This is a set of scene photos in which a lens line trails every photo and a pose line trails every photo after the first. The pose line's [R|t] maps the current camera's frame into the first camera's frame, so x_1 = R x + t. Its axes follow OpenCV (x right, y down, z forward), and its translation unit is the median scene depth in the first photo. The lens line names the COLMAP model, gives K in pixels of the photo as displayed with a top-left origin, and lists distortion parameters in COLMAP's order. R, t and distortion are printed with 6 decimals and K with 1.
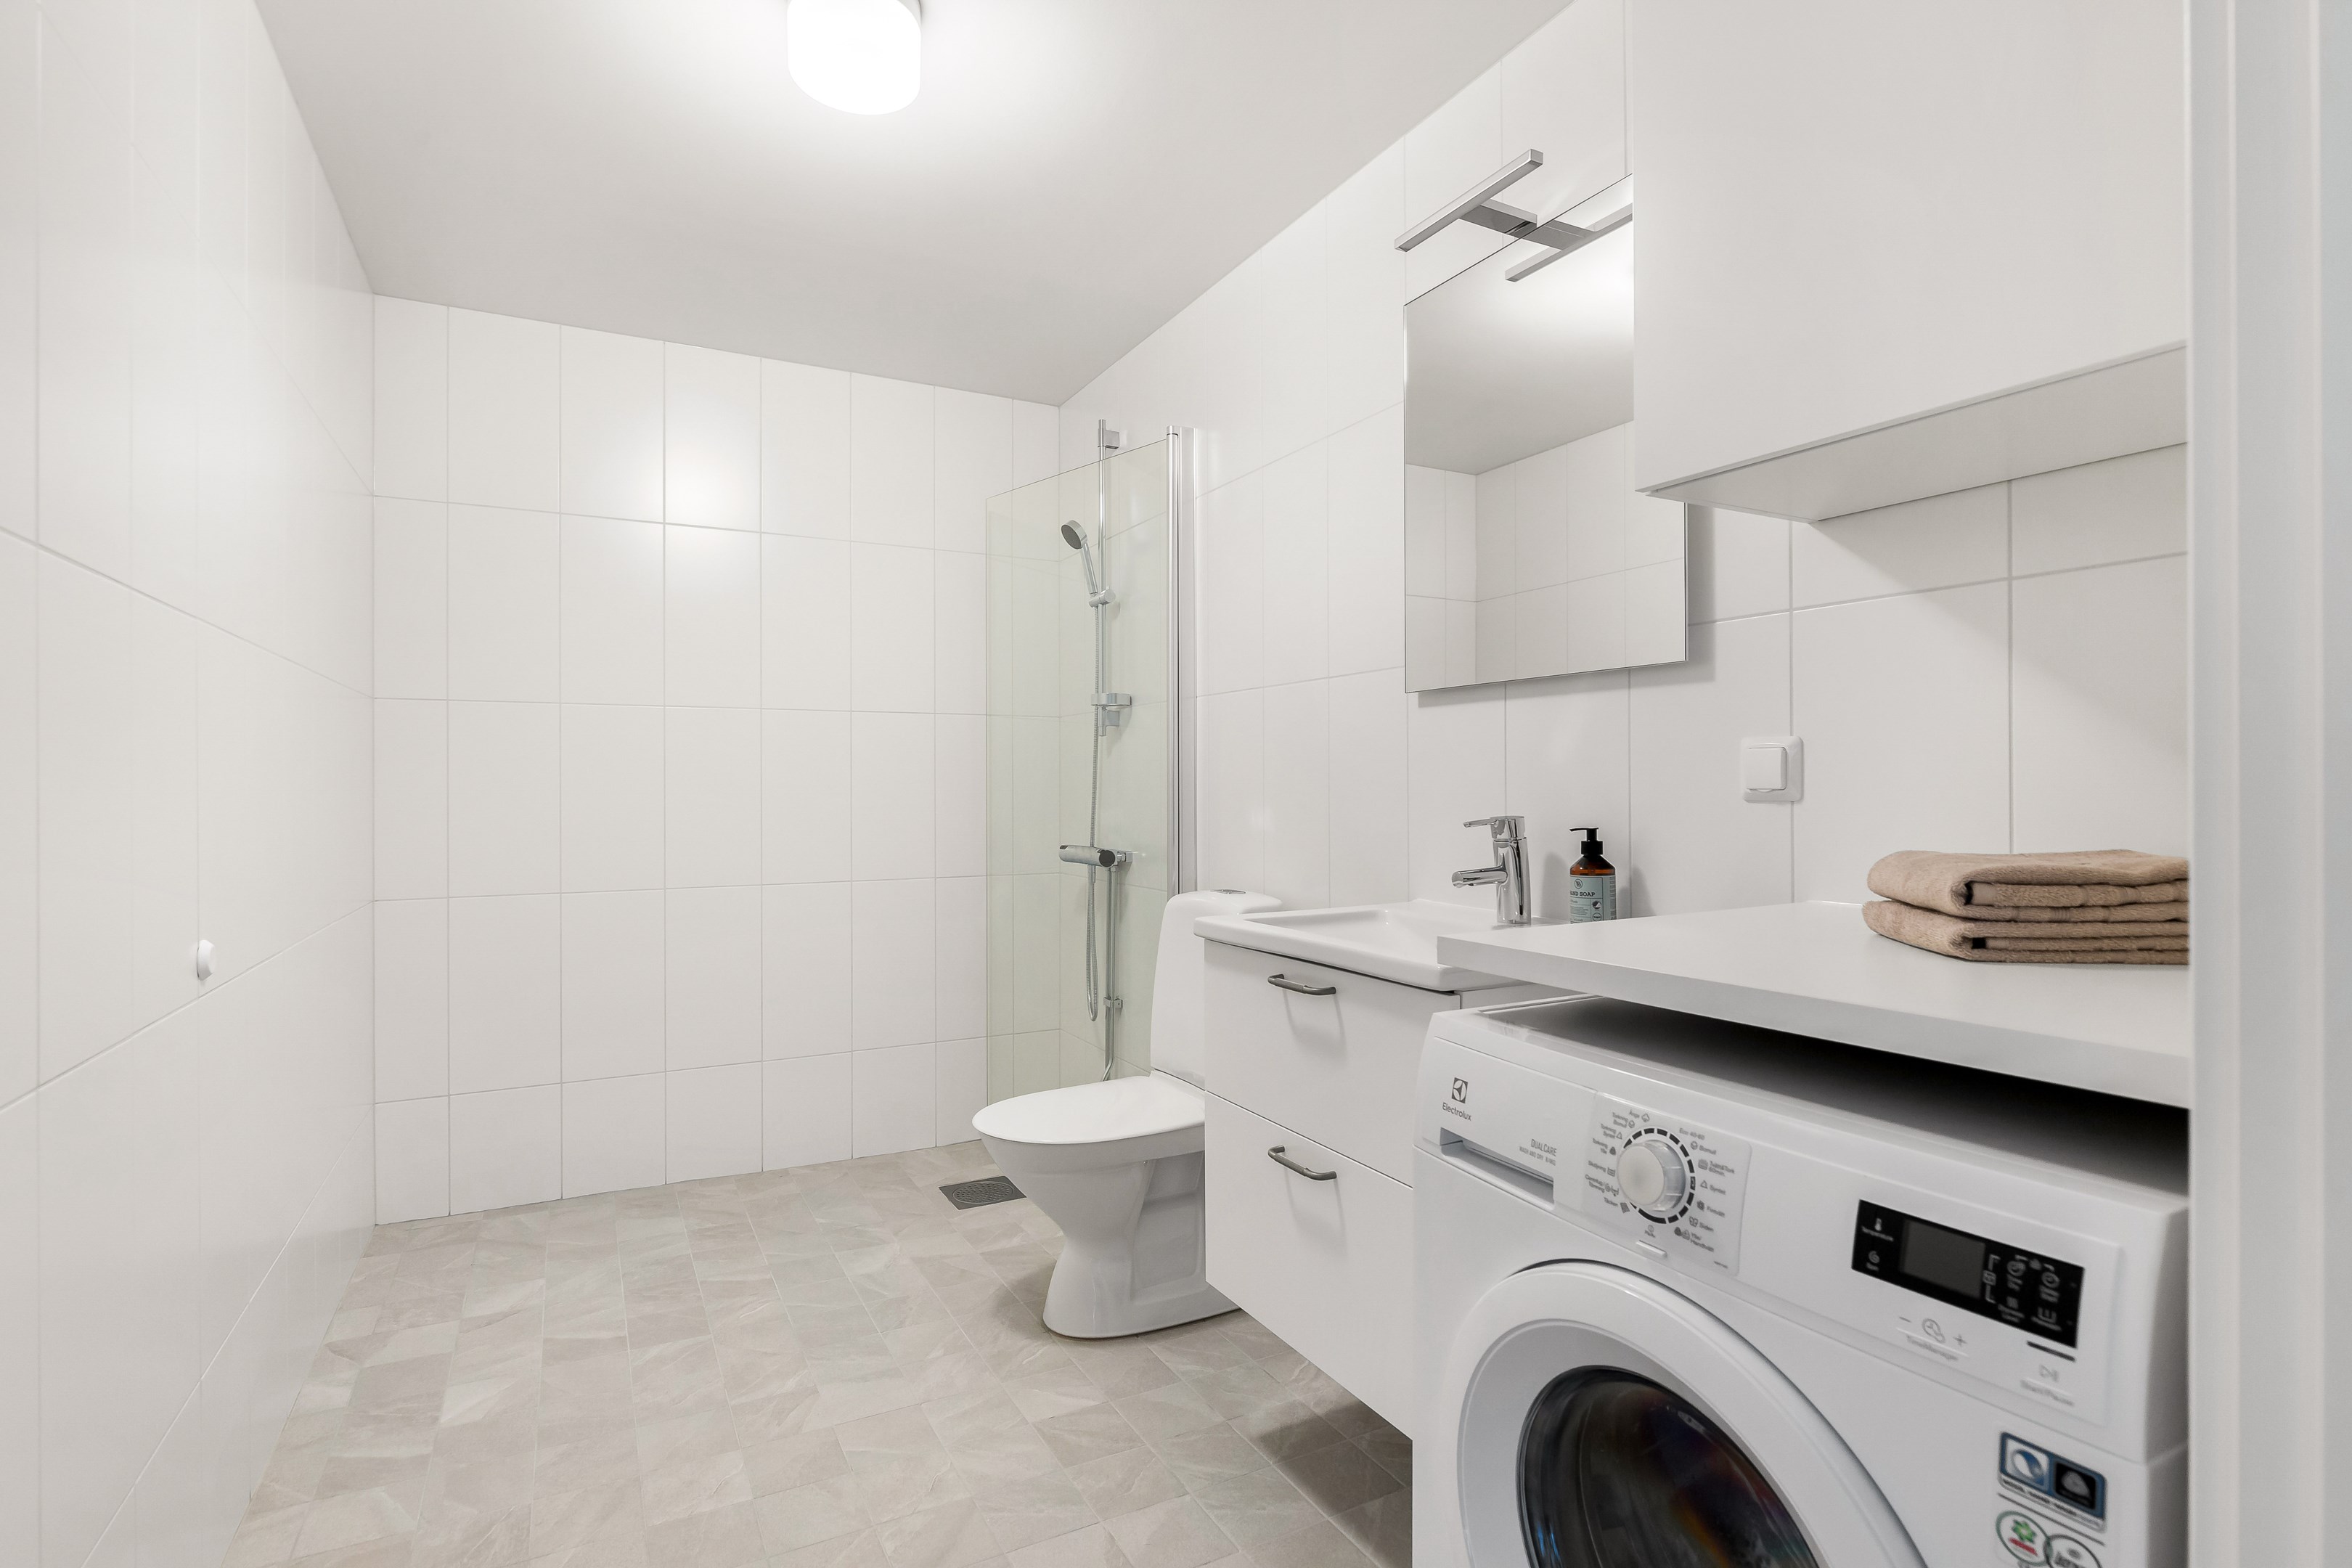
lens RADIAL K [[1189.7, 0, 1187.3], [0, 1189.7, 801.9], [0, 0, 1]] dist [-0.001459, -0.000236]
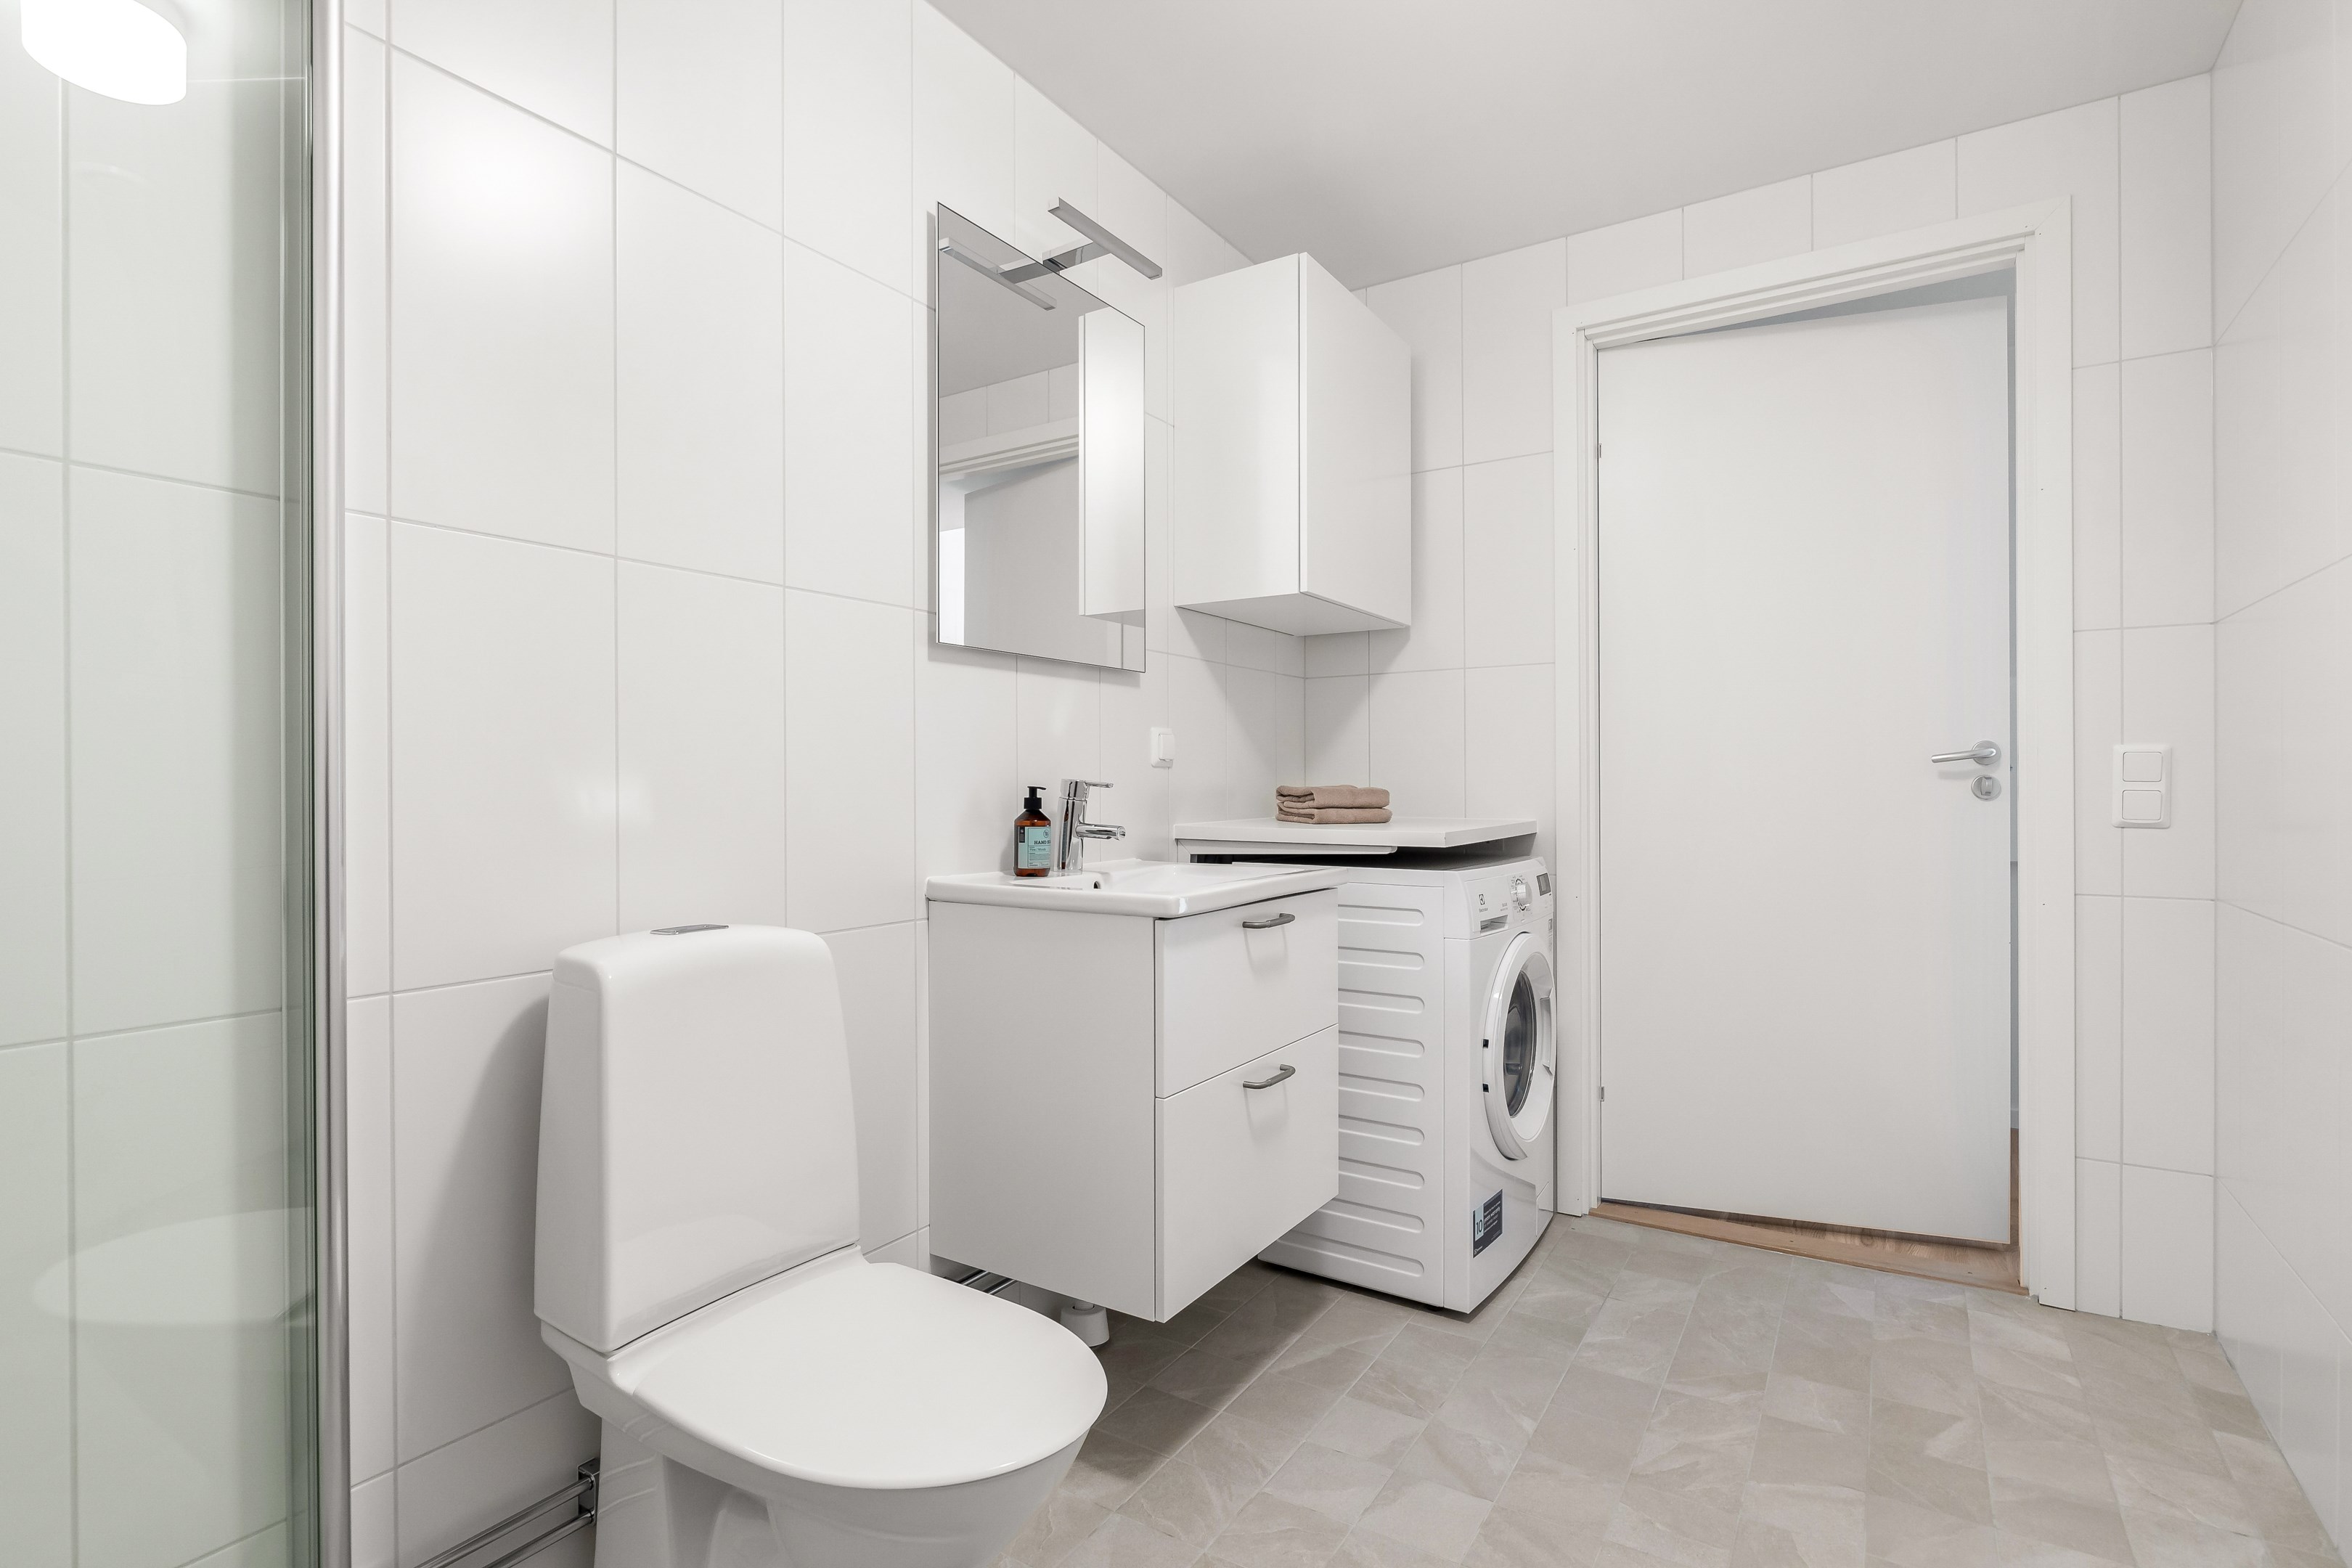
lens RADIAL K [[1189.7, 0, 1186.7], [0, 1189.7, 768.0], [0, 0, 1]] dist [-0.001459, -0.000236]
pose [[-0.524129, 0.013086, 0.851538, -0.758772], [0.010642, 0.999905, -0.008815, 0.015546], [-0.851573, 0.004442, -0.524218, 1.502289]]
